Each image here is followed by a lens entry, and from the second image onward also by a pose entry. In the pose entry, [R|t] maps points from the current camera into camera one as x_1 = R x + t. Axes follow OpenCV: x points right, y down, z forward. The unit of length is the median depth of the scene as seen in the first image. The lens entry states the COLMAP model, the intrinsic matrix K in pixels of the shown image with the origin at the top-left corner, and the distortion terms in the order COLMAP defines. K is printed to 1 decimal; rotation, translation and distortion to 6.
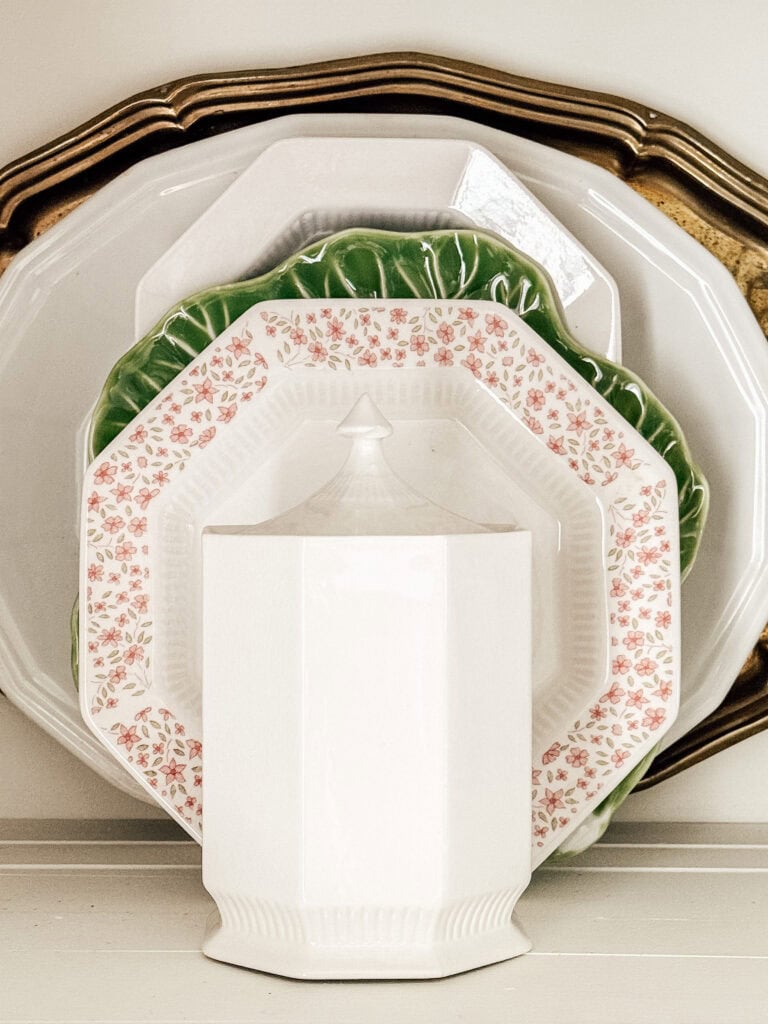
lens RADIAL K [[2081.5, 0, 384.0], [0, 2081.5, 512.0], [0, 0, 1]] dist [0.079928, 0.165168]
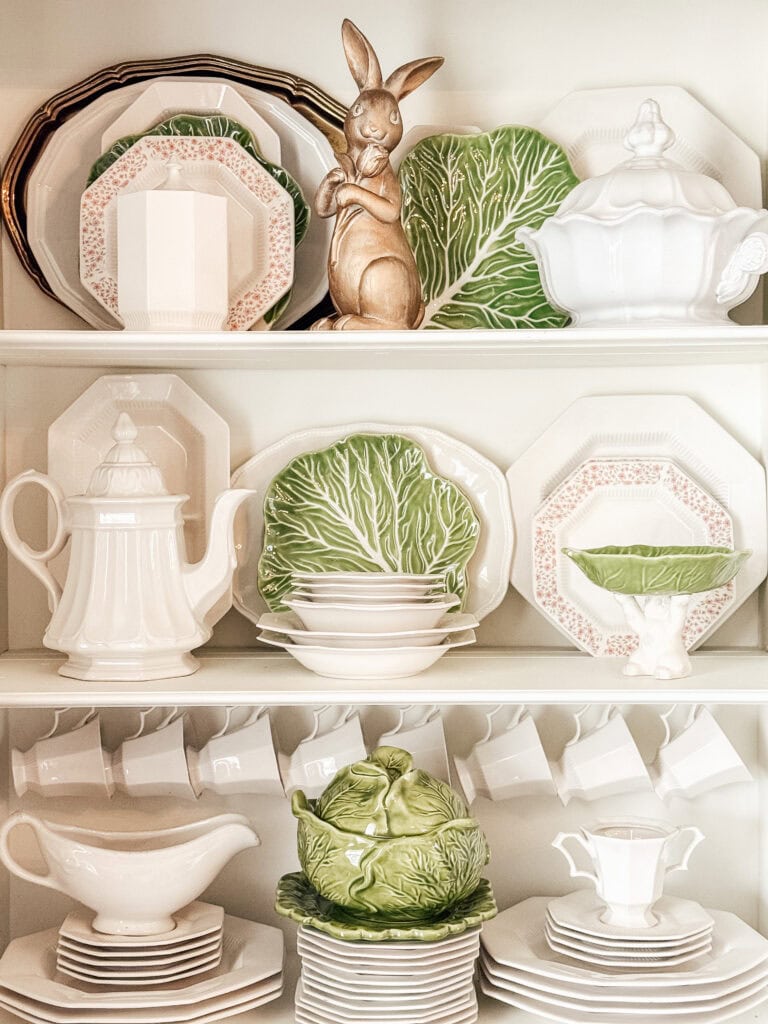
lens RADIAL K [[1572.5, 0, 384.0], [0, 1572.5, 512.0], [0, 0, 1]] dist [0.150274, -0.034735]
pose [[0.999984, -0.000050, 0.005697, 0.250510], [0.000175, 0.999759, -0.021936, 0.451744], [-0.005695, 0.021936, 0.999743, -1.130030]]
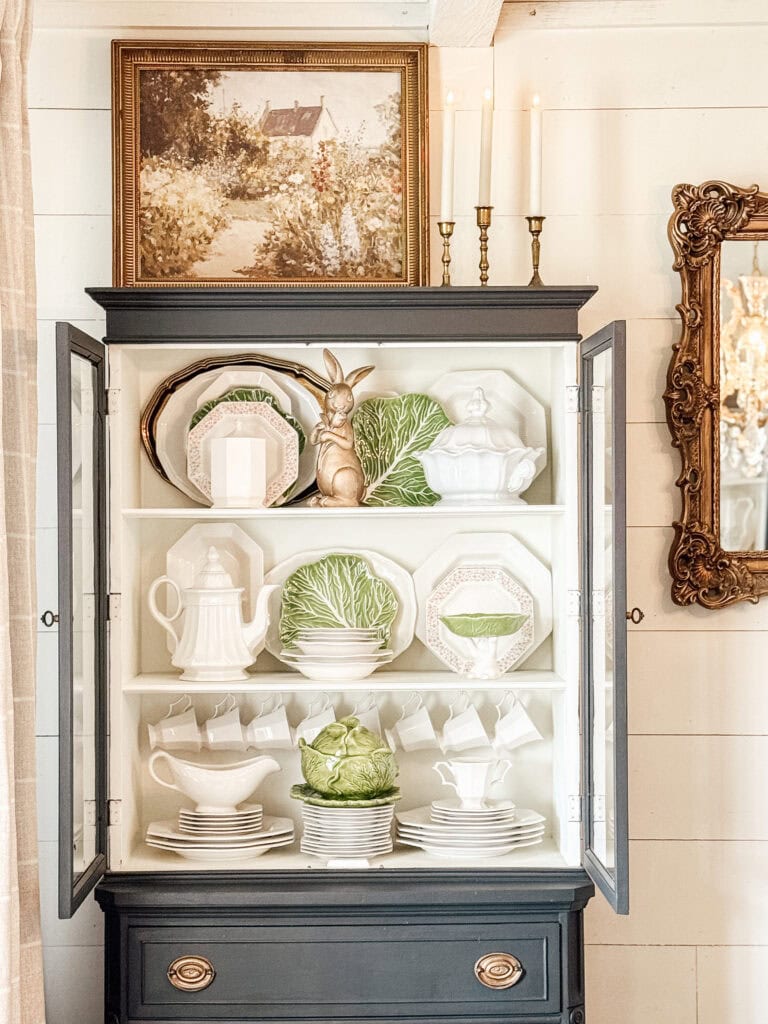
lens RADIAL K [[1915.9, 0, 382.9], [0, 1915.9, 606.4], [0, 0, 1]] dist [0.035402, 3.672704]
pose [[0.999963, -0.002004, 0.008318, 0.318247], [0.002165, 0.999809, -0.019424, 0.528093], [-0.008277, 0.019442, 0.999777, -3.975250]]
